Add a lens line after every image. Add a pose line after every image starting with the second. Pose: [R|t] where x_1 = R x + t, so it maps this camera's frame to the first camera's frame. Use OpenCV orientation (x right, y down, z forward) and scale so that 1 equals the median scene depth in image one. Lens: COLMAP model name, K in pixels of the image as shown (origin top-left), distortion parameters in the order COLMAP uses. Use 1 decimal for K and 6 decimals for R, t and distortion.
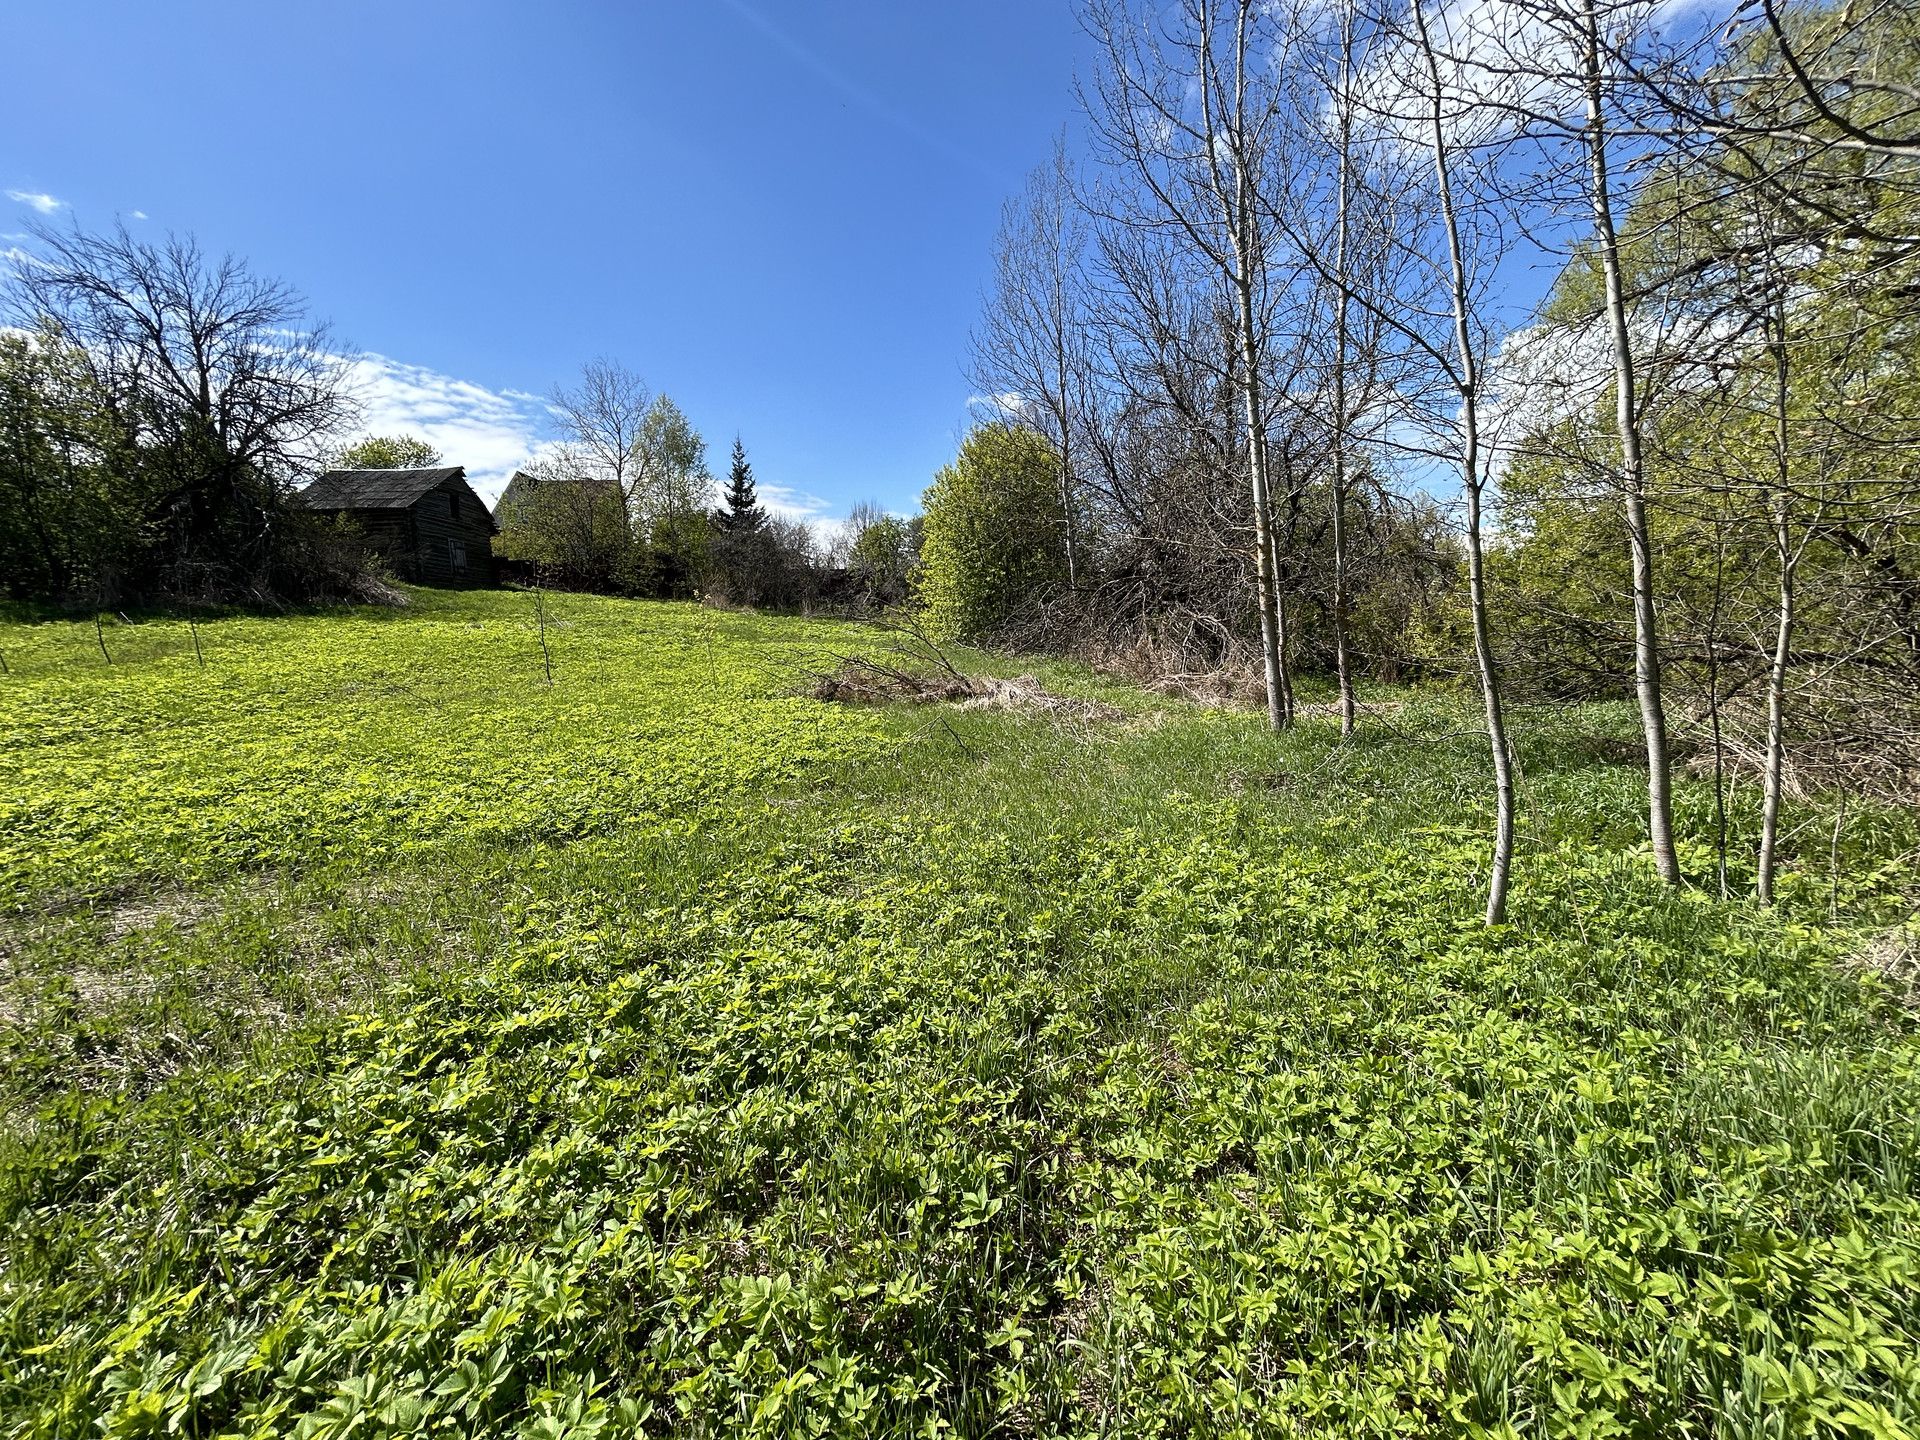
lens RADIAL K [[767.7, 0, 949.2], [0, 767.7, 717.0], [0, 0, 1]] dist [-0.000749, 0.000683]
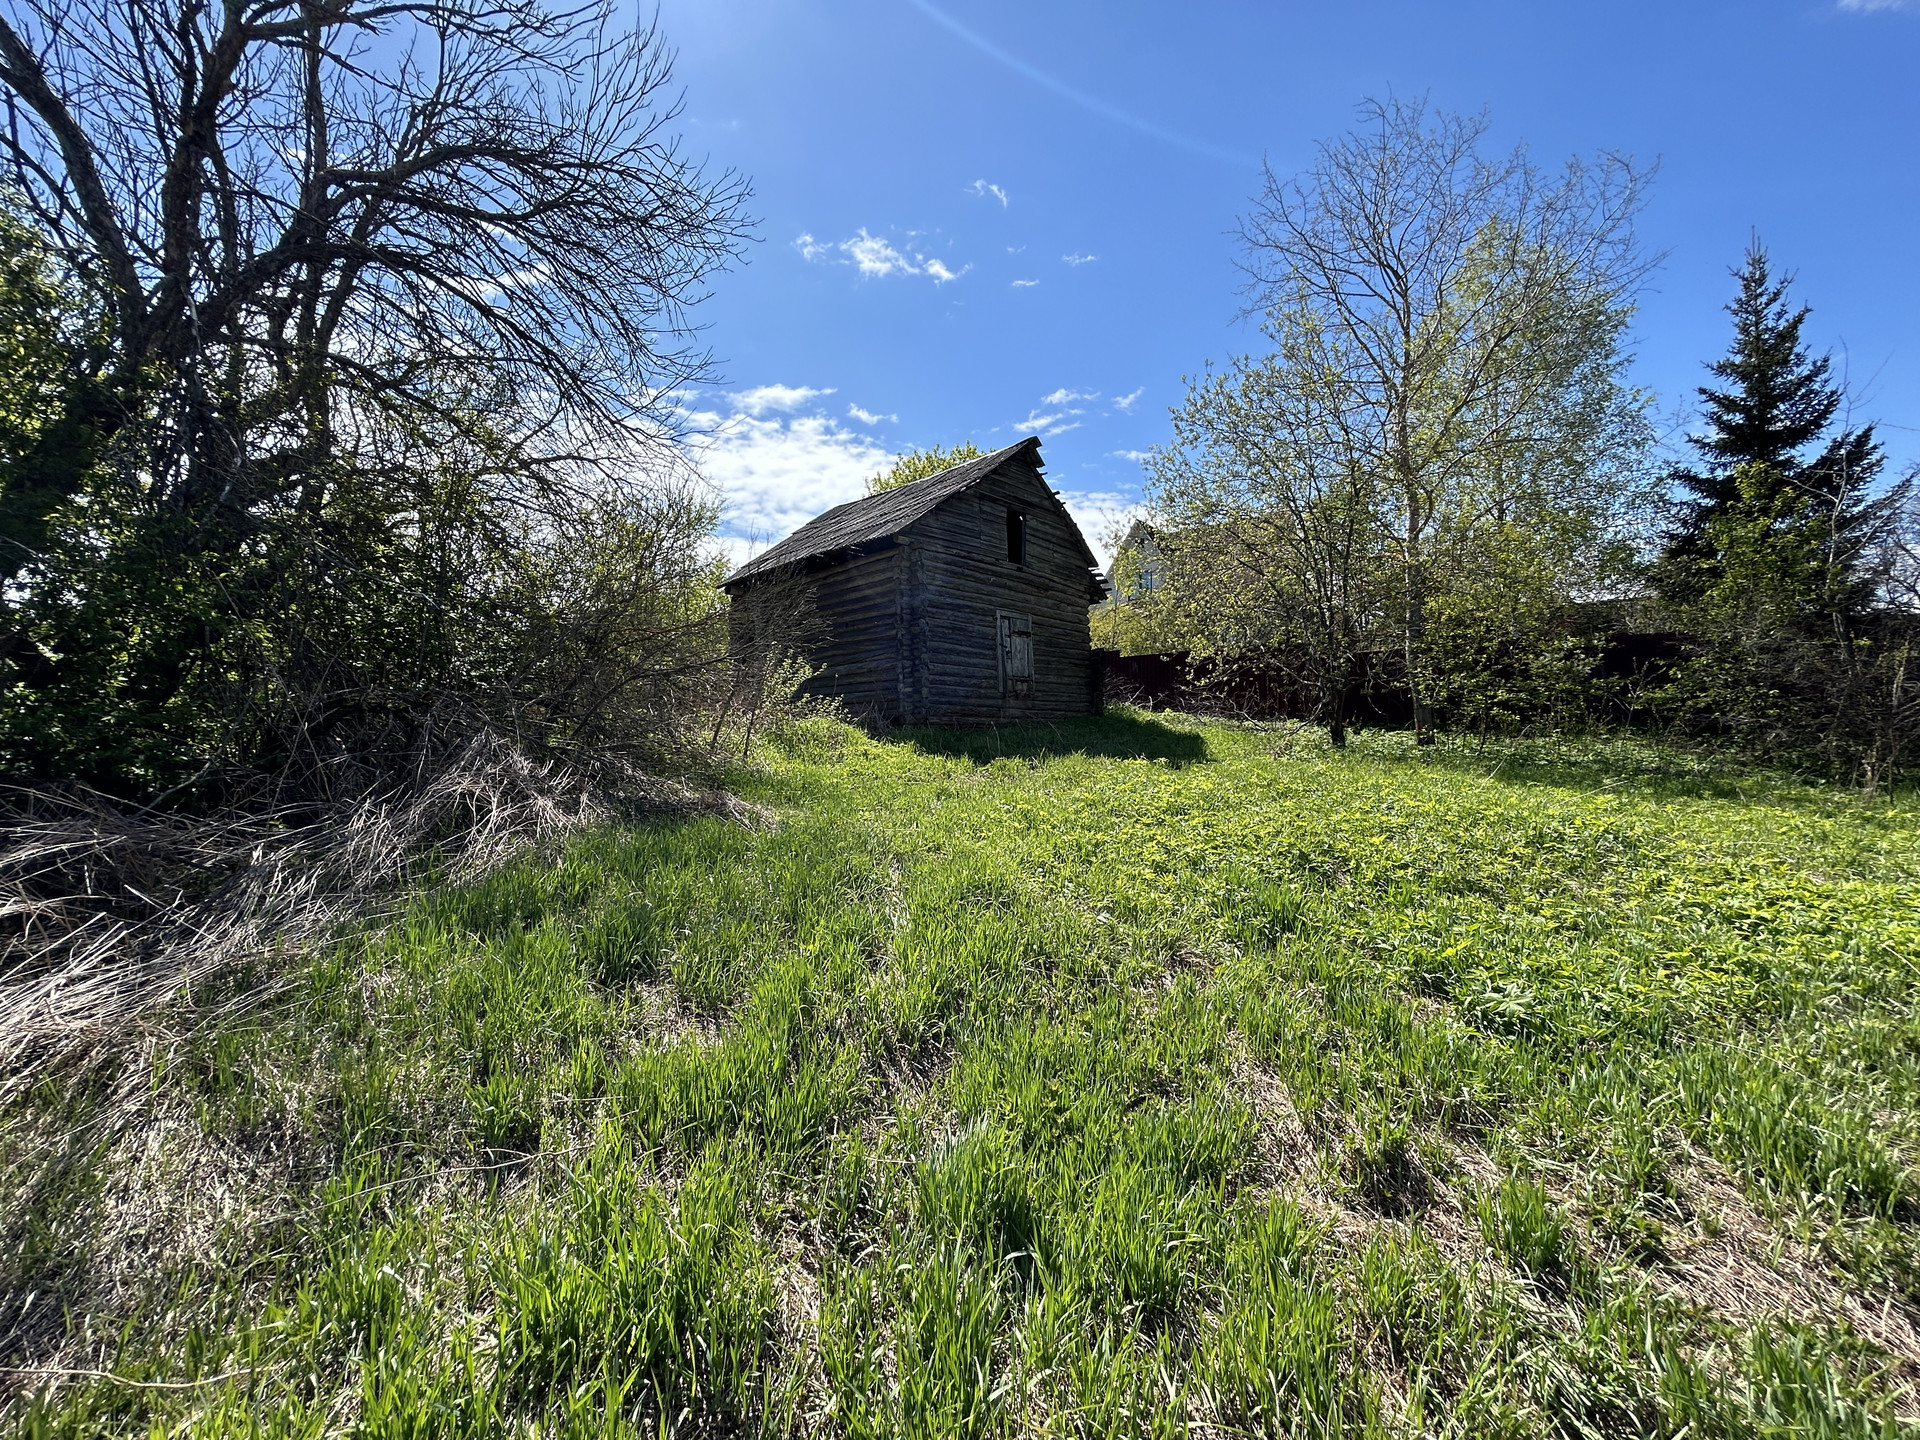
lens RADIAL K [[767.7, 0, 963.6], [0, 767.7, 732.4], [0, 0, 1]] dist [-0.000749, 0.000683]
pose [[0.748664, 0.001483, -0.662948, -1.624906], [-0.076333, 0.993539, -0.083980, -0.535031], [0.658541, 0.113477, 0.743940, 2.876188]]
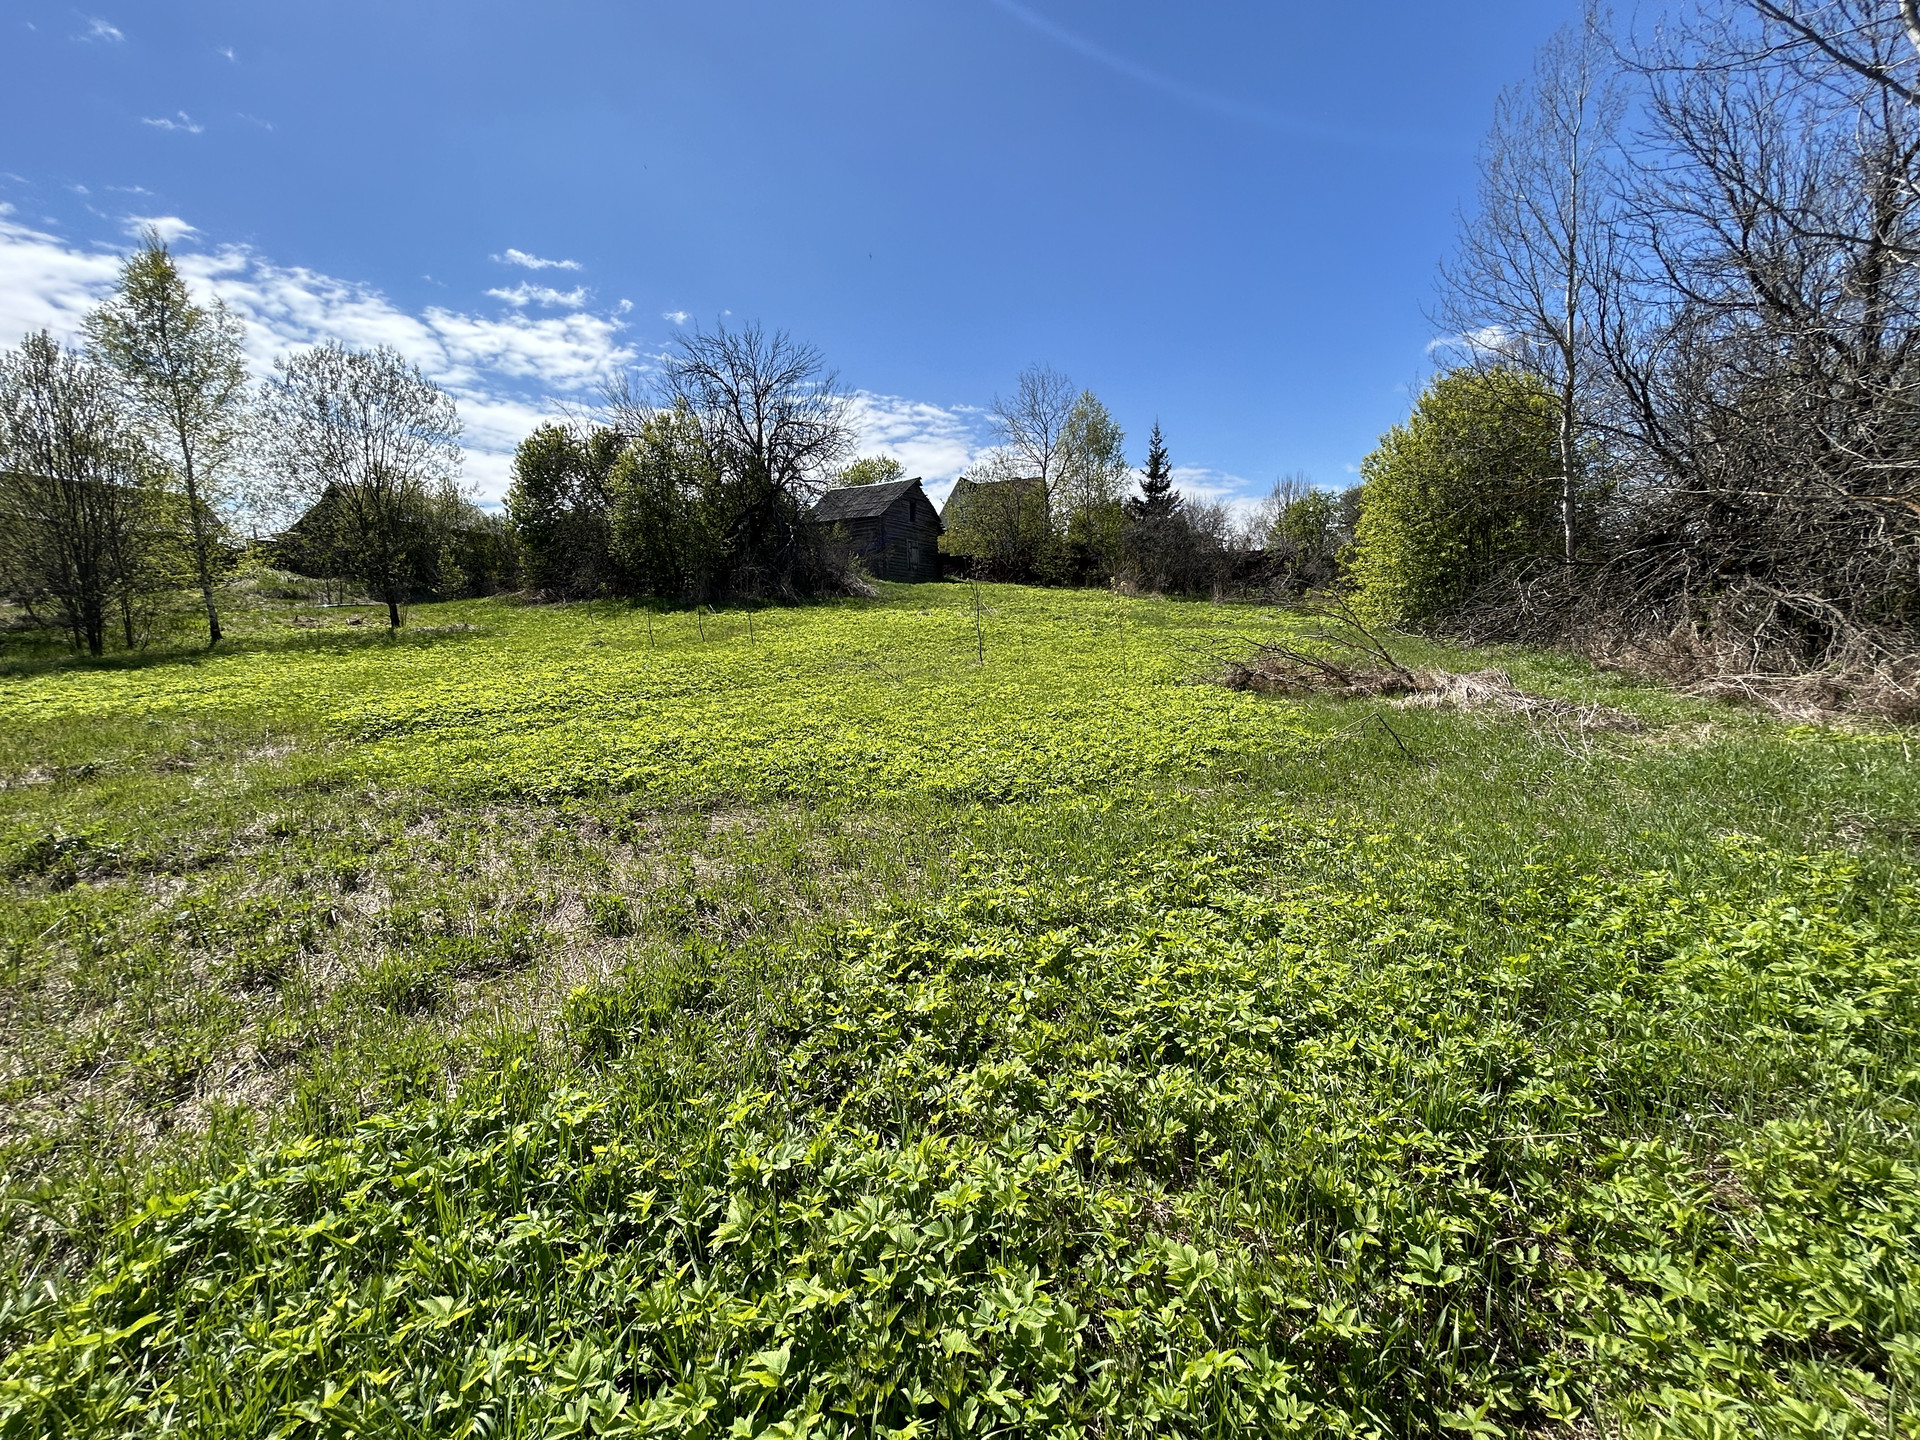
lens RADIAL K [[767.7, 0, 952.5], [0, 767.7, 716.7], [0, 0, 1]] dist [-0.000749, 0.000683]
pose [[0.874874, 0.059649, -0.480663, -0.024928], [-0.051563, 0.998218, 0.030023, 0.004193], [0.481598, -0.001482, 0.876391, -0.016615]]
